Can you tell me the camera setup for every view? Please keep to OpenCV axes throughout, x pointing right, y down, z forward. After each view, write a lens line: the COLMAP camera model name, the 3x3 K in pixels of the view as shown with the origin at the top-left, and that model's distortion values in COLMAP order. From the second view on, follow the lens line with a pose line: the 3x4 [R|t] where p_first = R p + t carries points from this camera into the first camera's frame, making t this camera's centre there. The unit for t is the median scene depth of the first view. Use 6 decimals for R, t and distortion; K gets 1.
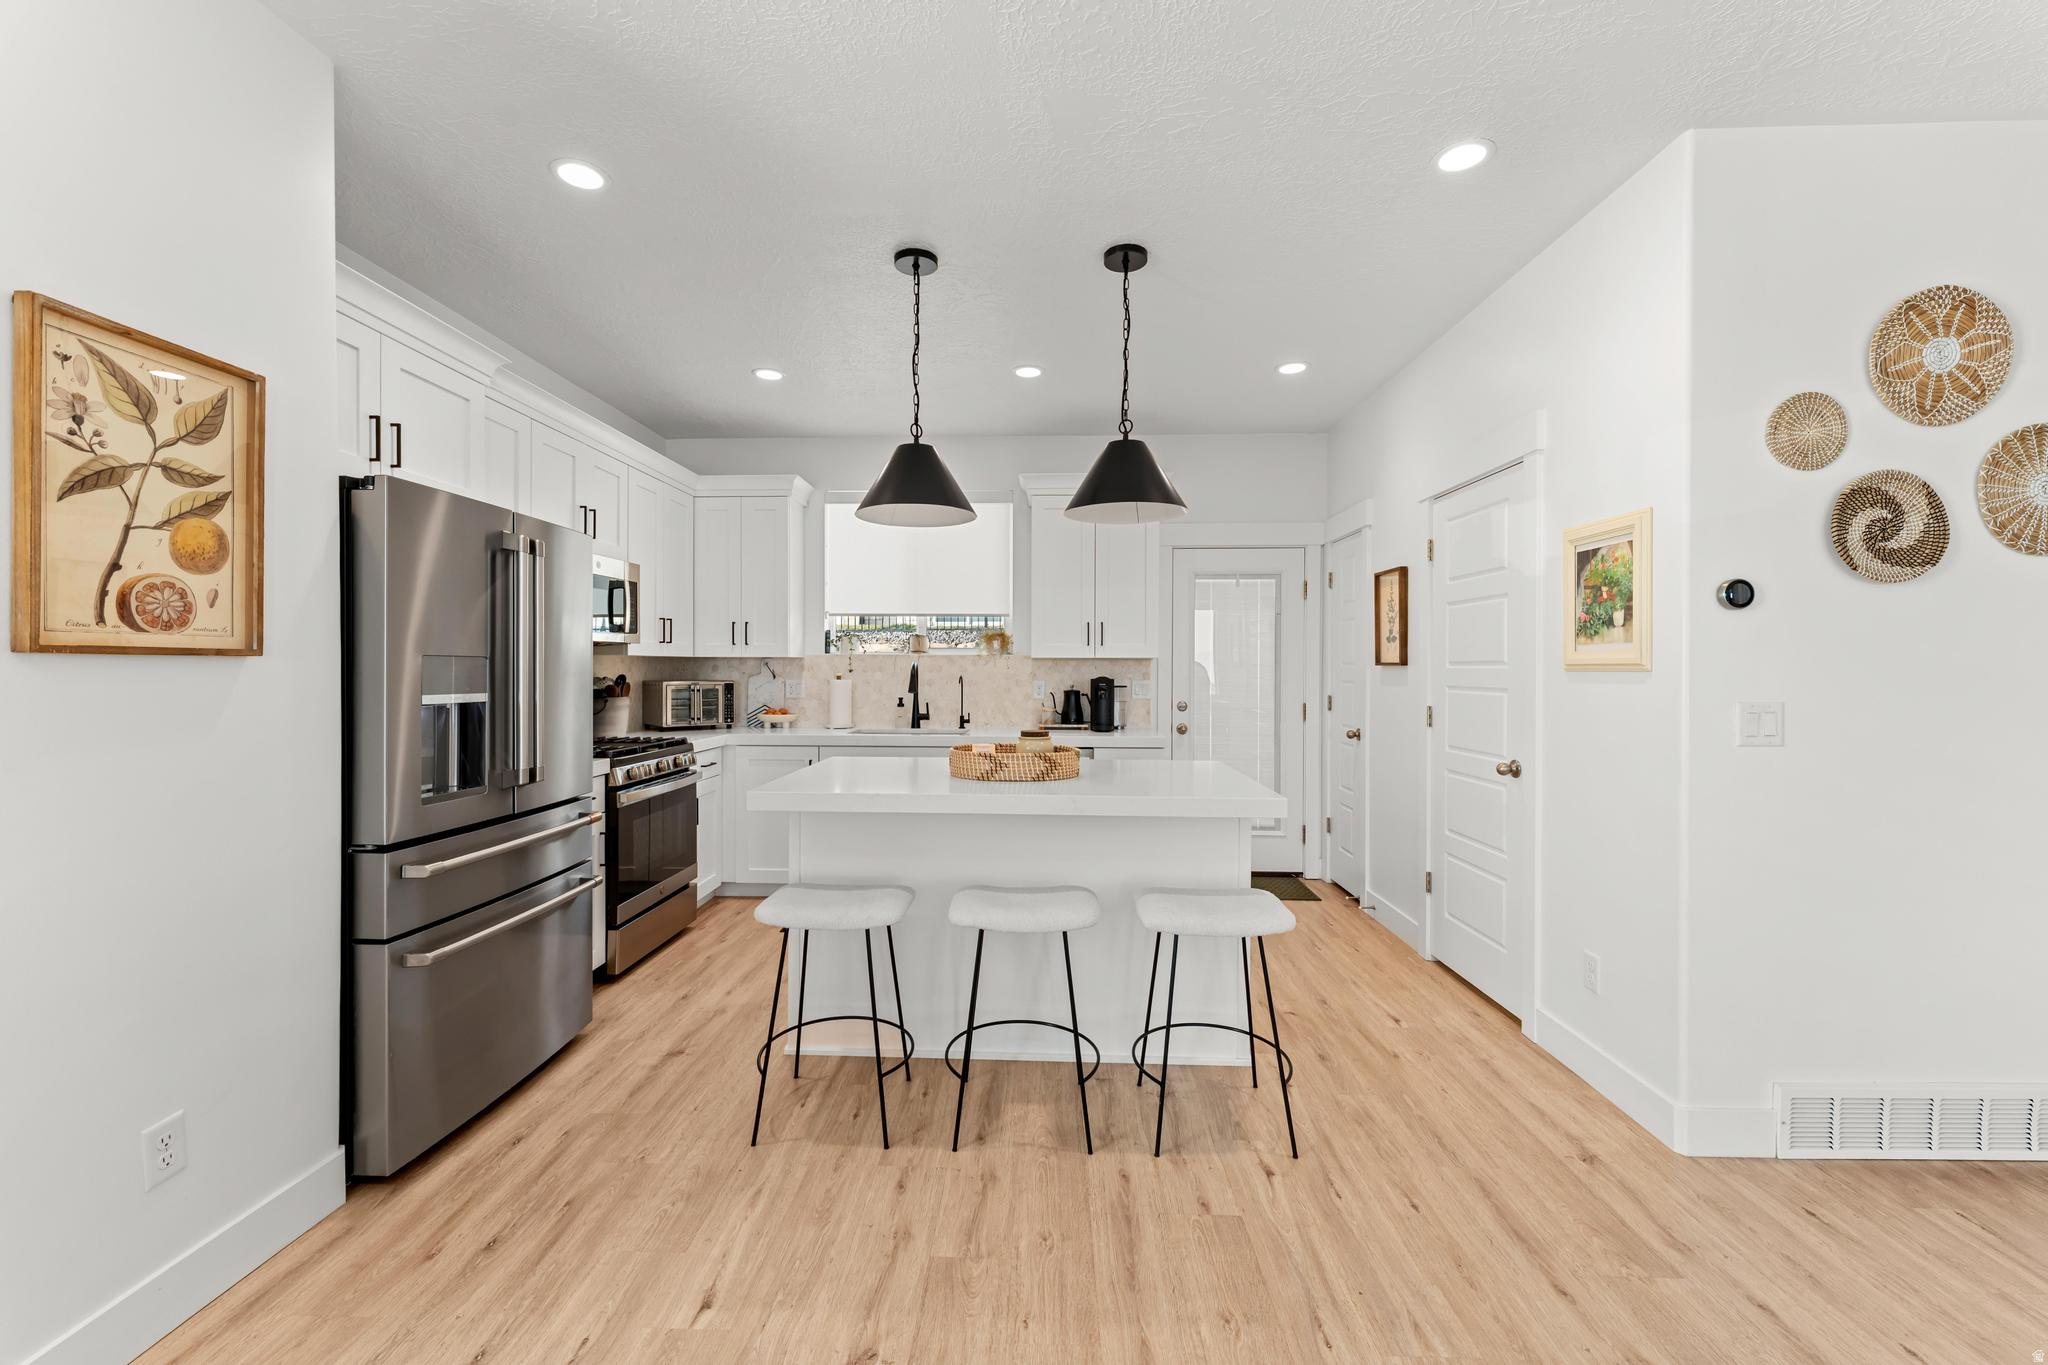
lens RADIAL K [[818.1, 0, 1016.4], [0, 818.1, 672.9], [0, 0, 1]] dist [-0.001830, -0.000579]
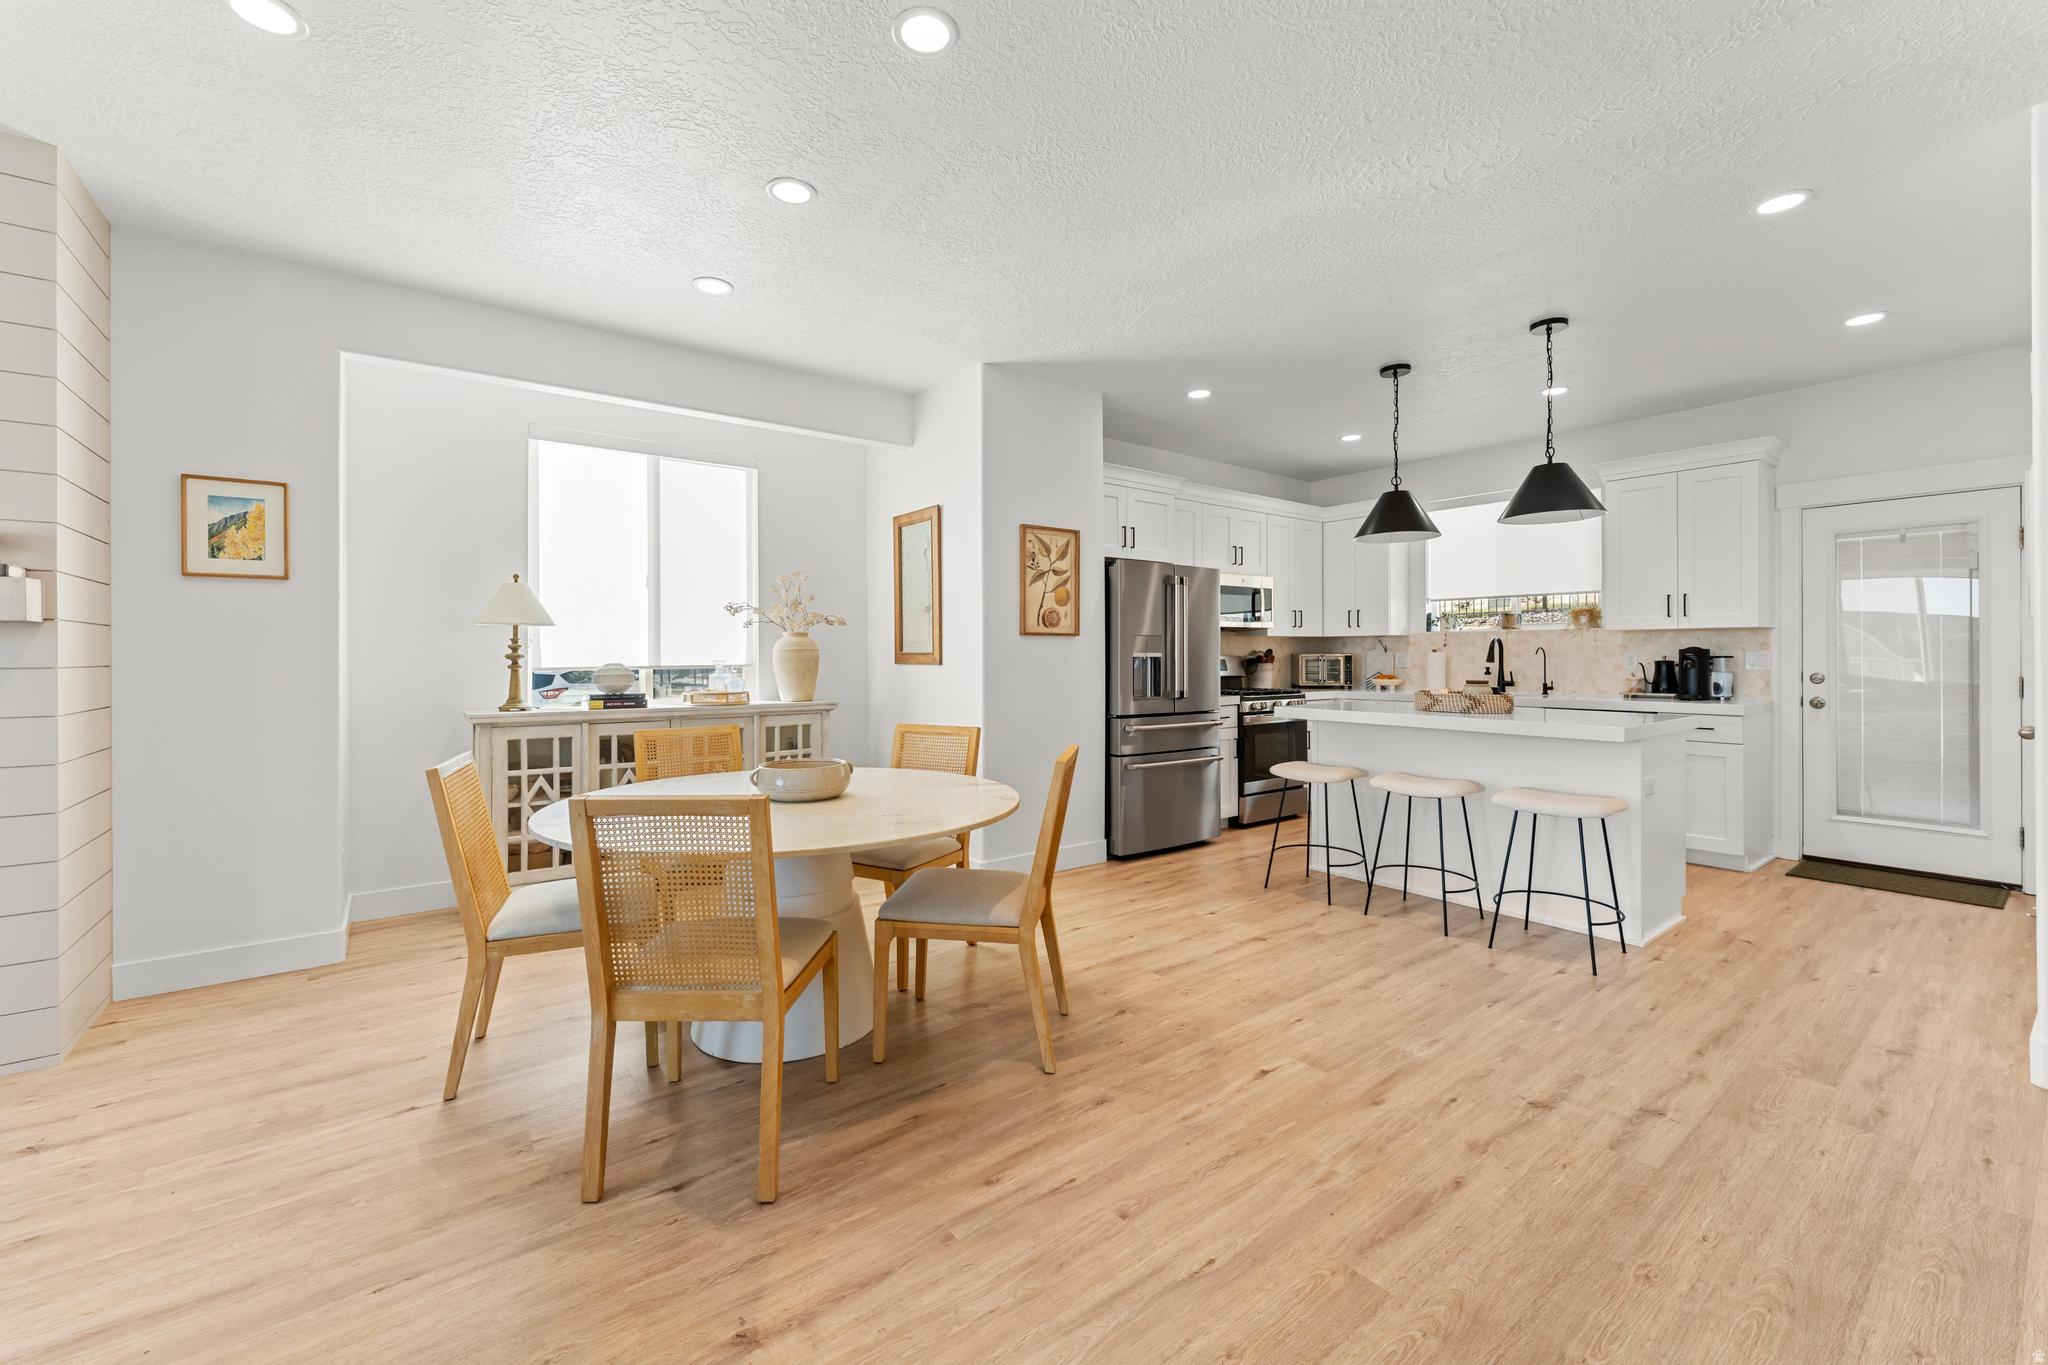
lens RADIAL K [[818.1, 0, 1013.1], [0, 818.1, 656.3], [0, 0, 1]] dist [-0.001830, -0.000579]
pose [[0.631255, -0.003710, -0.775567, 0.605277], [-0.000076, 0.999988, -0.004846, 0.035399], [0.775576, 0.003118, 0.631247, -0.510230]]
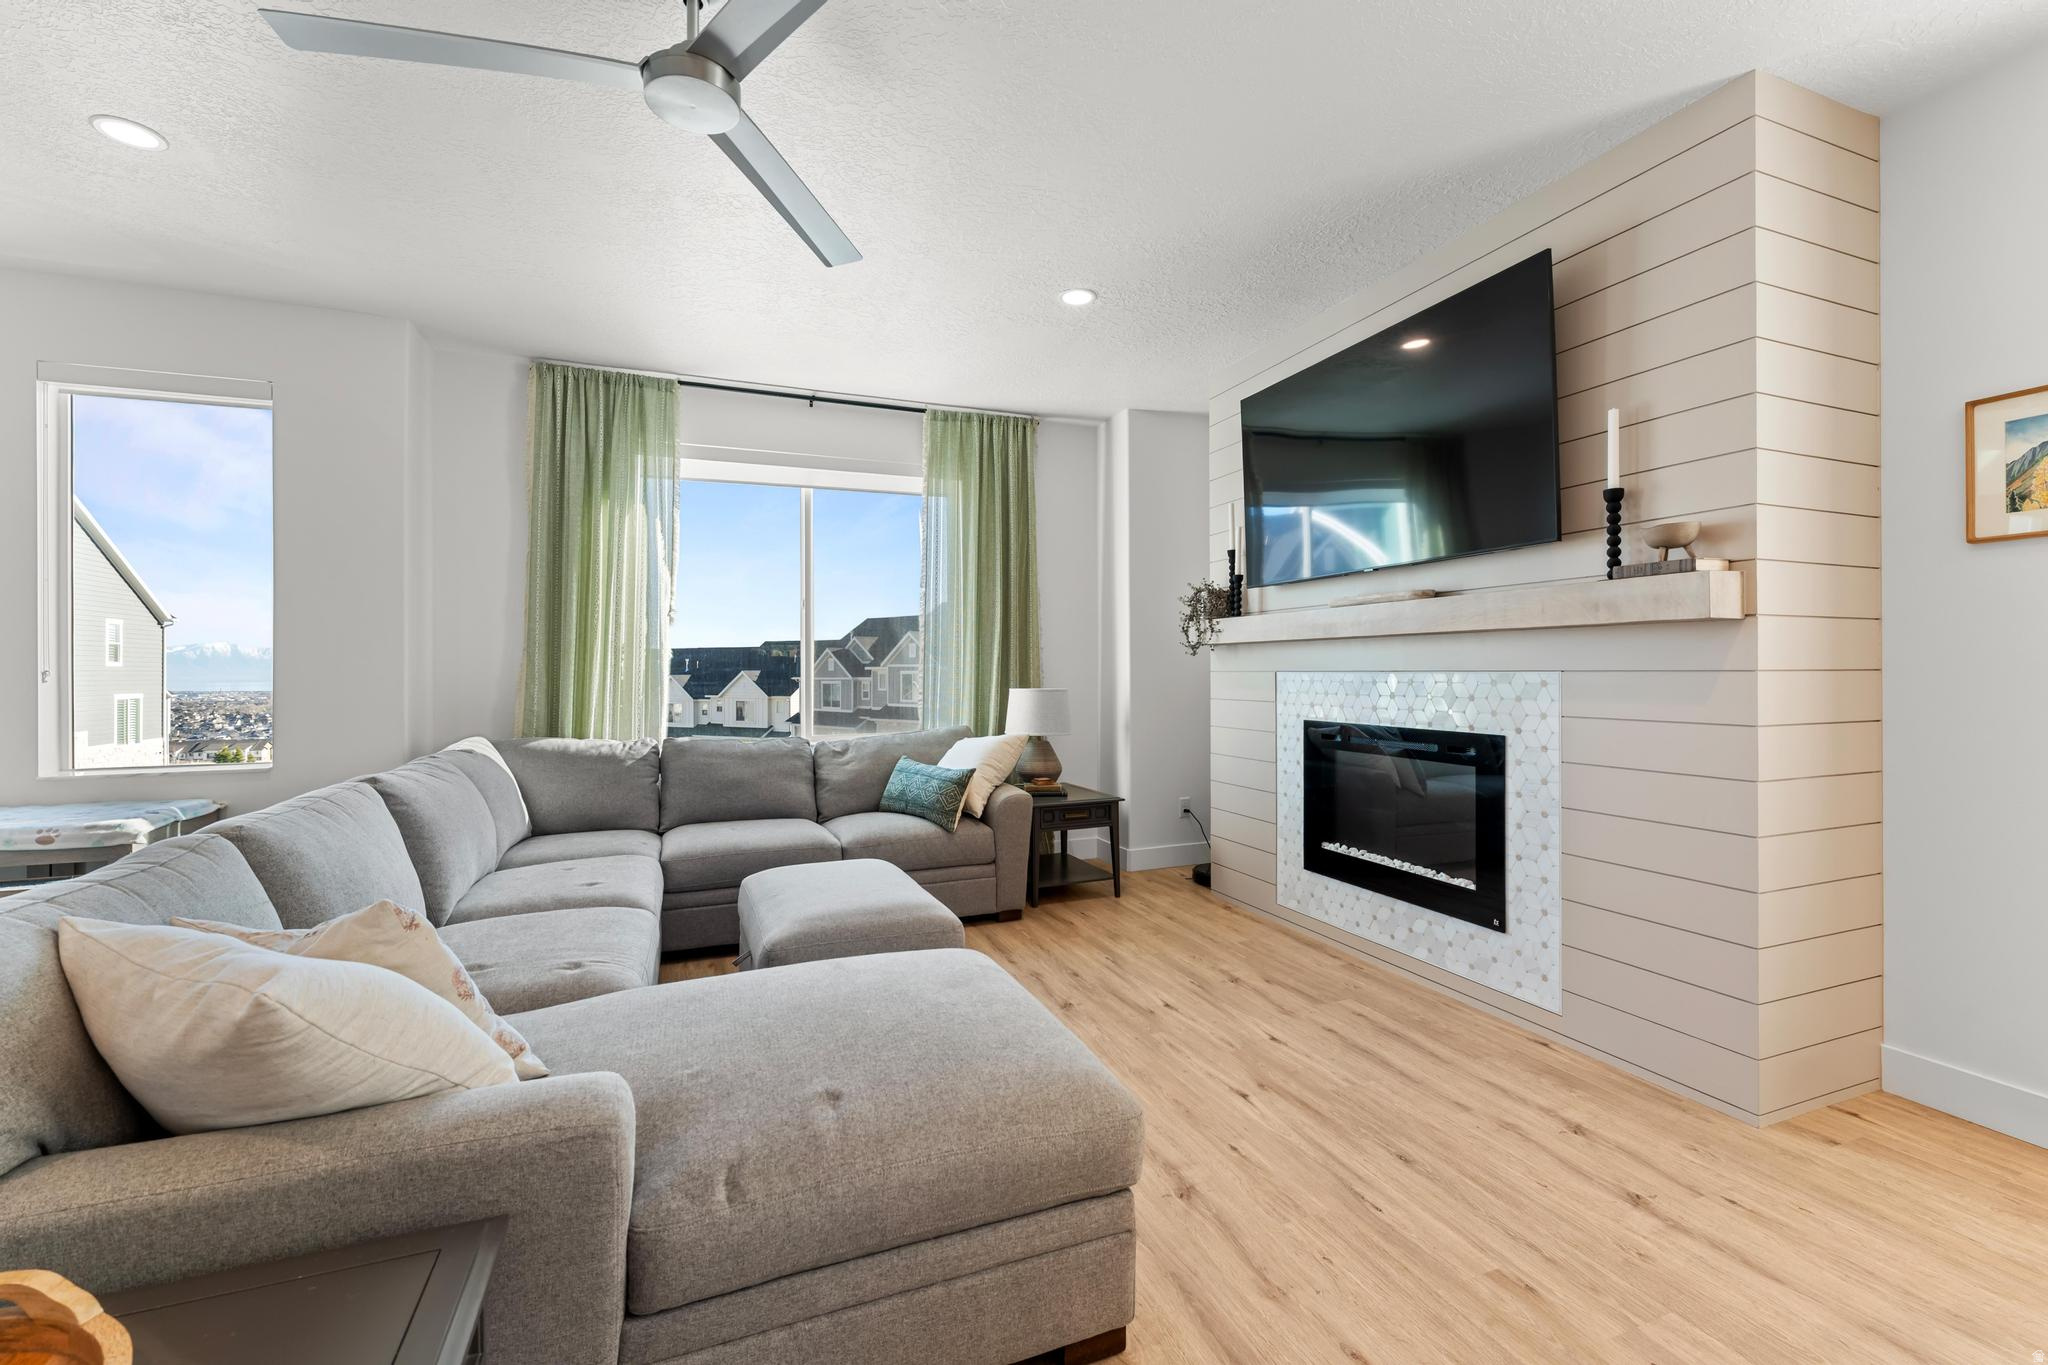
lens RADIAL K [[854.8, 0, 1024.4], [0, 854.8, 667.8], [0, 0, 1]] dist [0.001044, -0.001792]
pose [[-0.916823, -0.000294, -0.399294, 0.236620], [-0.000998, 0.999998, 0.001554, 0.040621], [0.399293, 0.001824, -0.916821, -0.304006]]
